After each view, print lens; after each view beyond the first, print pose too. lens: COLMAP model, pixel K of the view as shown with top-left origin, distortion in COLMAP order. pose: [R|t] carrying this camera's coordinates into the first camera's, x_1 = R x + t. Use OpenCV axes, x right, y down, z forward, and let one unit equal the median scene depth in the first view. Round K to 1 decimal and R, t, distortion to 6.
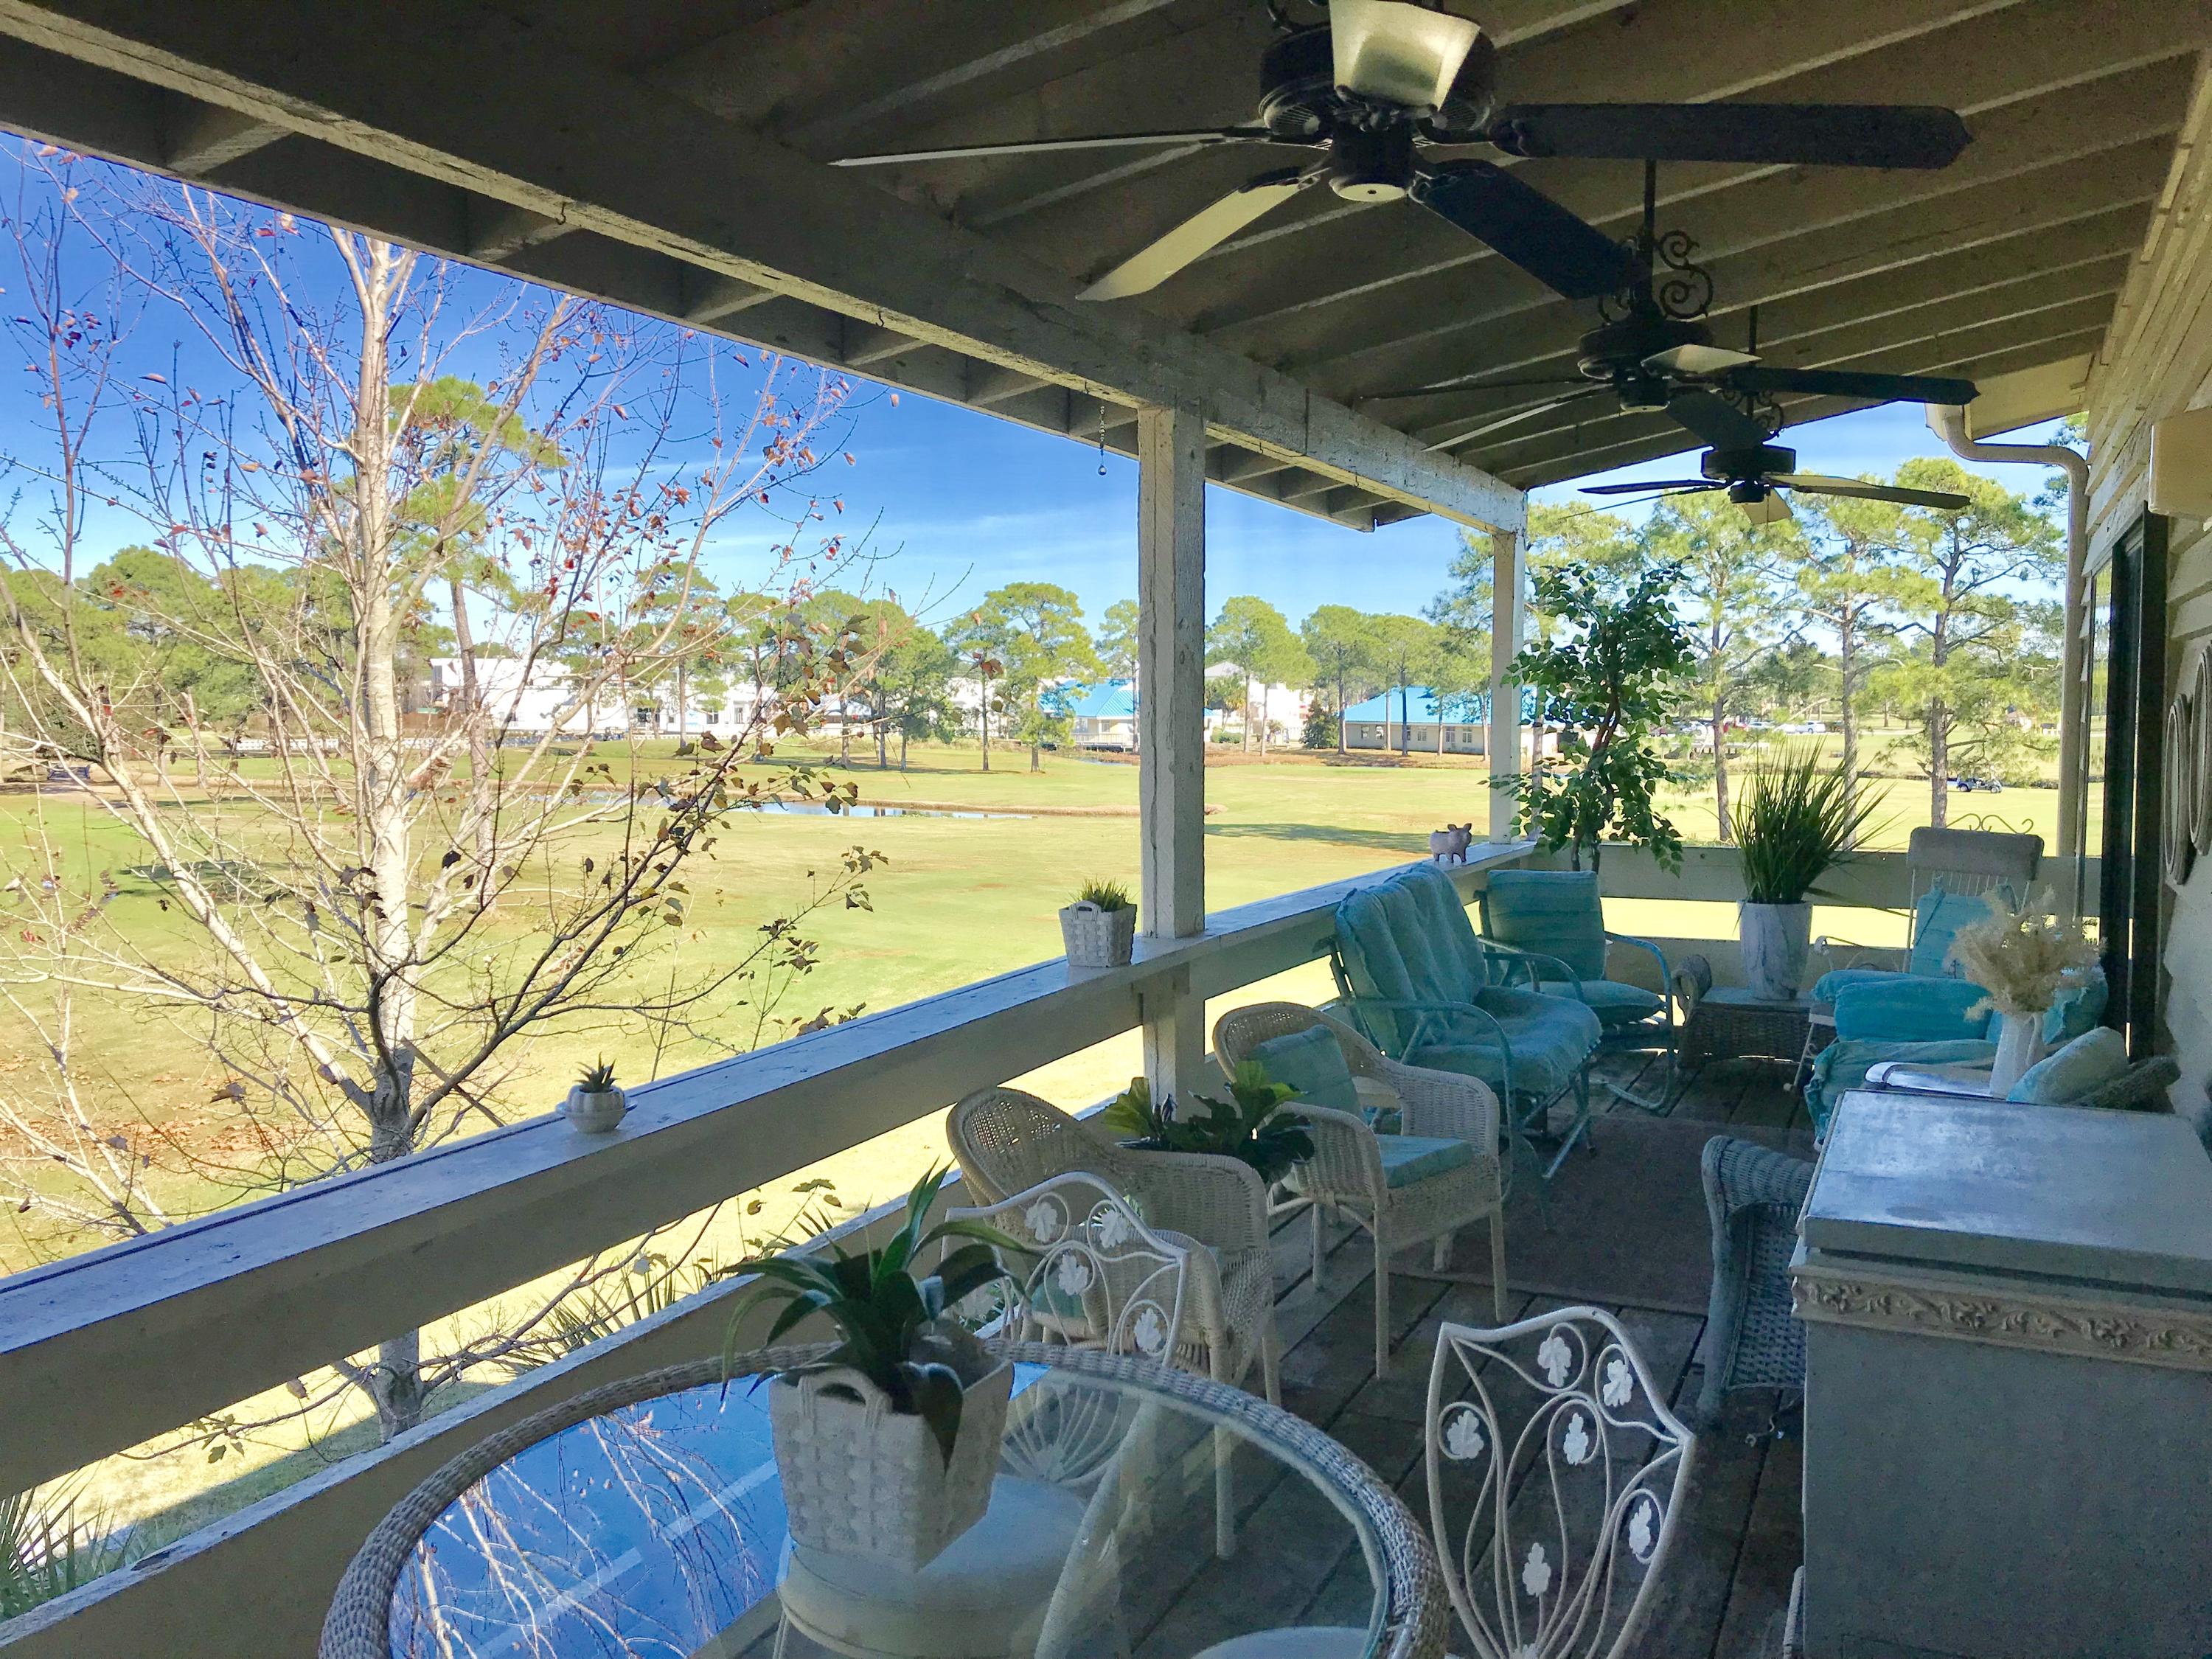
lens RADIAL K [[1812.7, 0, 1092.1], [0, 1812.7, 805.3], [0, 0, 1]] dist [0.048851, -0.071582]
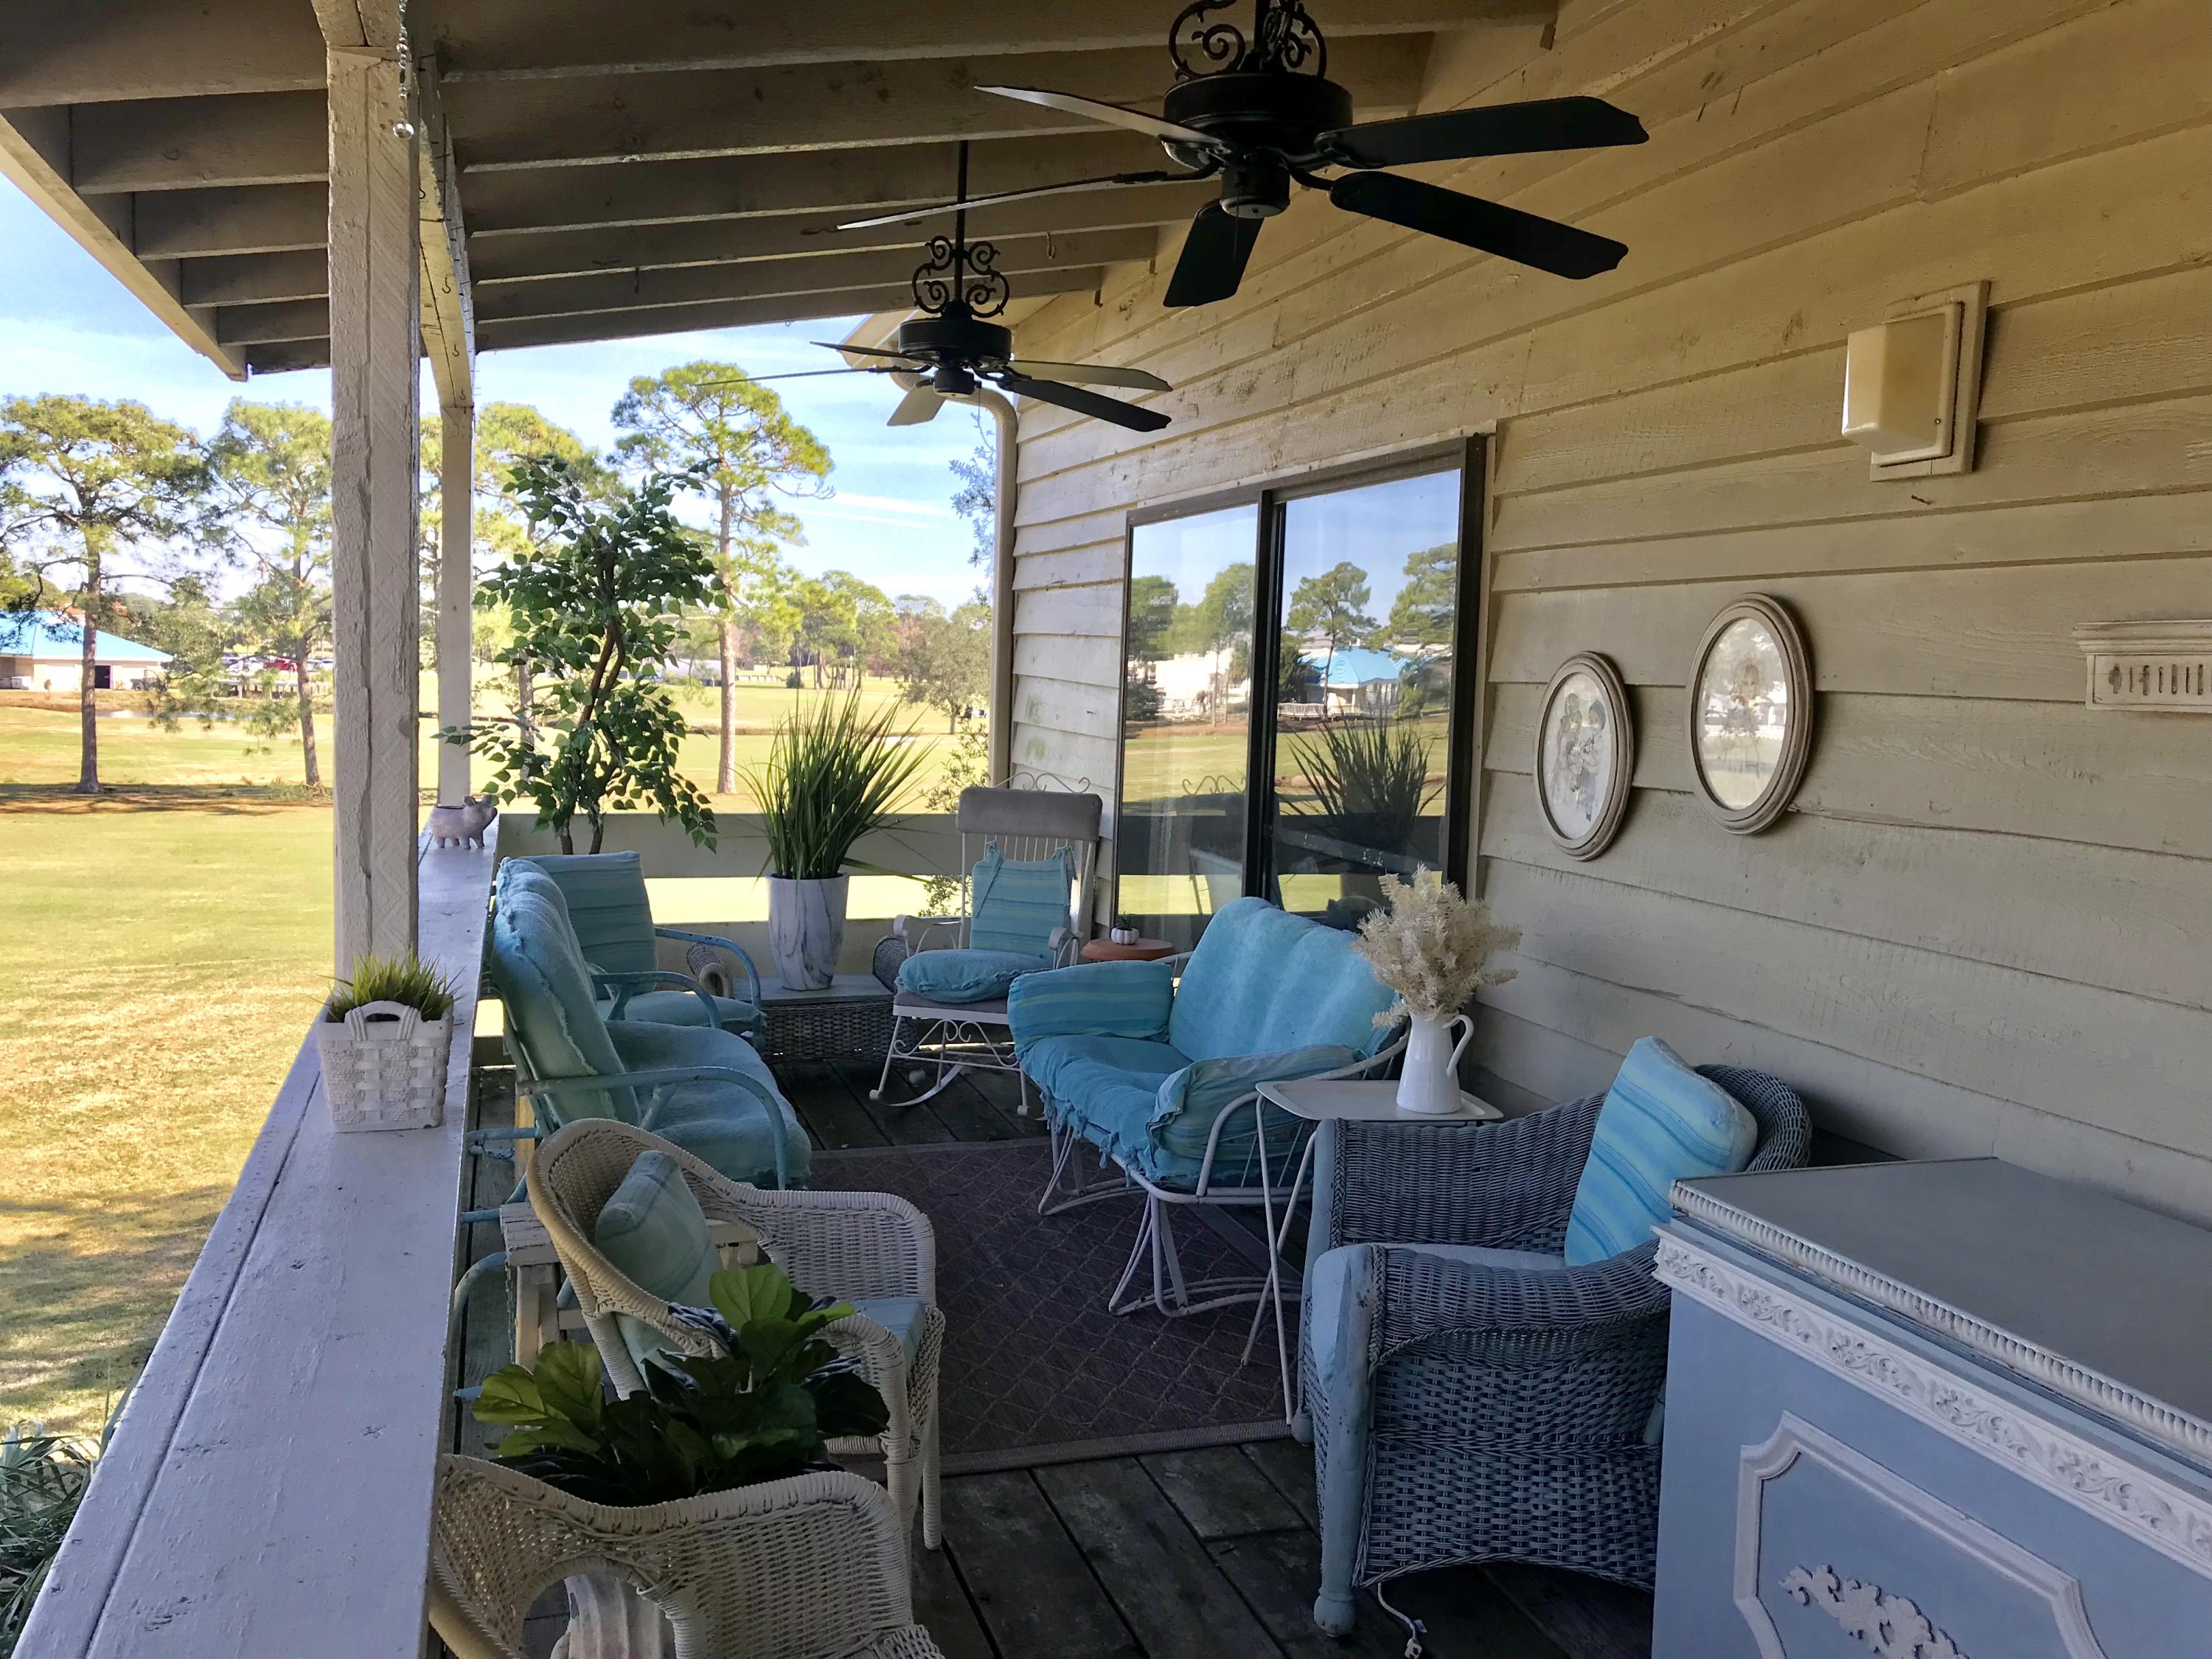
lens RADIAL K [[1812.7, 0, 1092.1], [0, 1812.7, 805.3], [0, 0, 1]] dist [0.048851, -0.071582]
pose [[0.723764, -0.029526, 0.689415, -0.110345], [0.006721, 0.999338, 0.035743, -0.009294], [-0.690015, -0.021236, 0.723484, 0.273206]]
